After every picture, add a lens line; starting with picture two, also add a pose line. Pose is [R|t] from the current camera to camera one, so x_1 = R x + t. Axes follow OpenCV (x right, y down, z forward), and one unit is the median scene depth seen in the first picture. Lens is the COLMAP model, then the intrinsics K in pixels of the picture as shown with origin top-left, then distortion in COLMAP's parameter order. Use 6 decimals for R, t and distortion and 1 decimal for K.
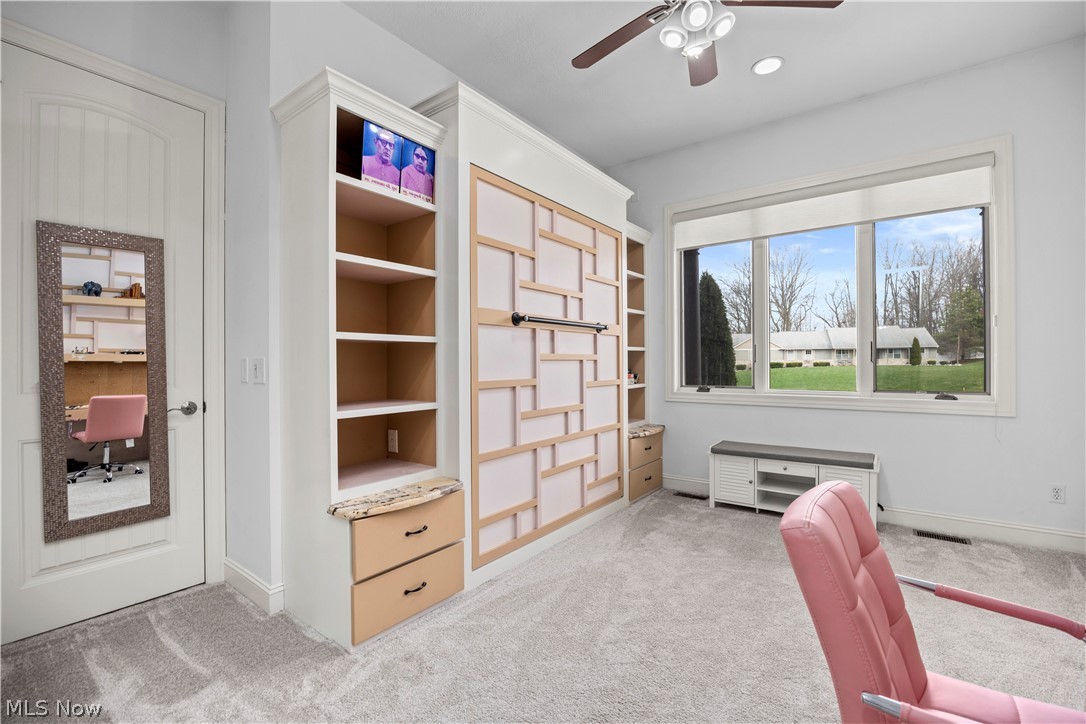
lens RADIAL K [[474.5, 0, 541.9], [0, 474.5, 365.9], [0, 0, 1]] dist [0.005535, 0.000089]
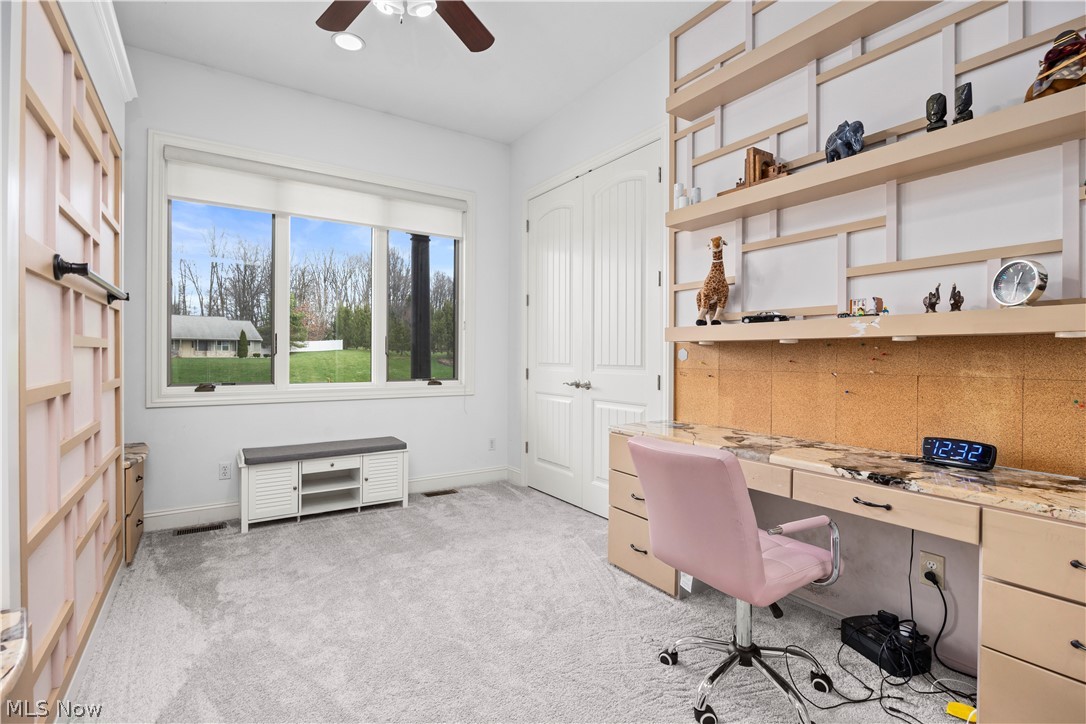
lens RADIAL K [[515.0, 0, 542.7], [0, 515.0, 361.6], [0, 0, 1]] dist [0.012349, 0.000564]
pose [[0.354196, -0.004148, 0.935162, -0.294692], [-0.001790, 0.999985, 0.005113, 0.001470], [-0.935169, -0.003485, 0.354183, 0.219862]]
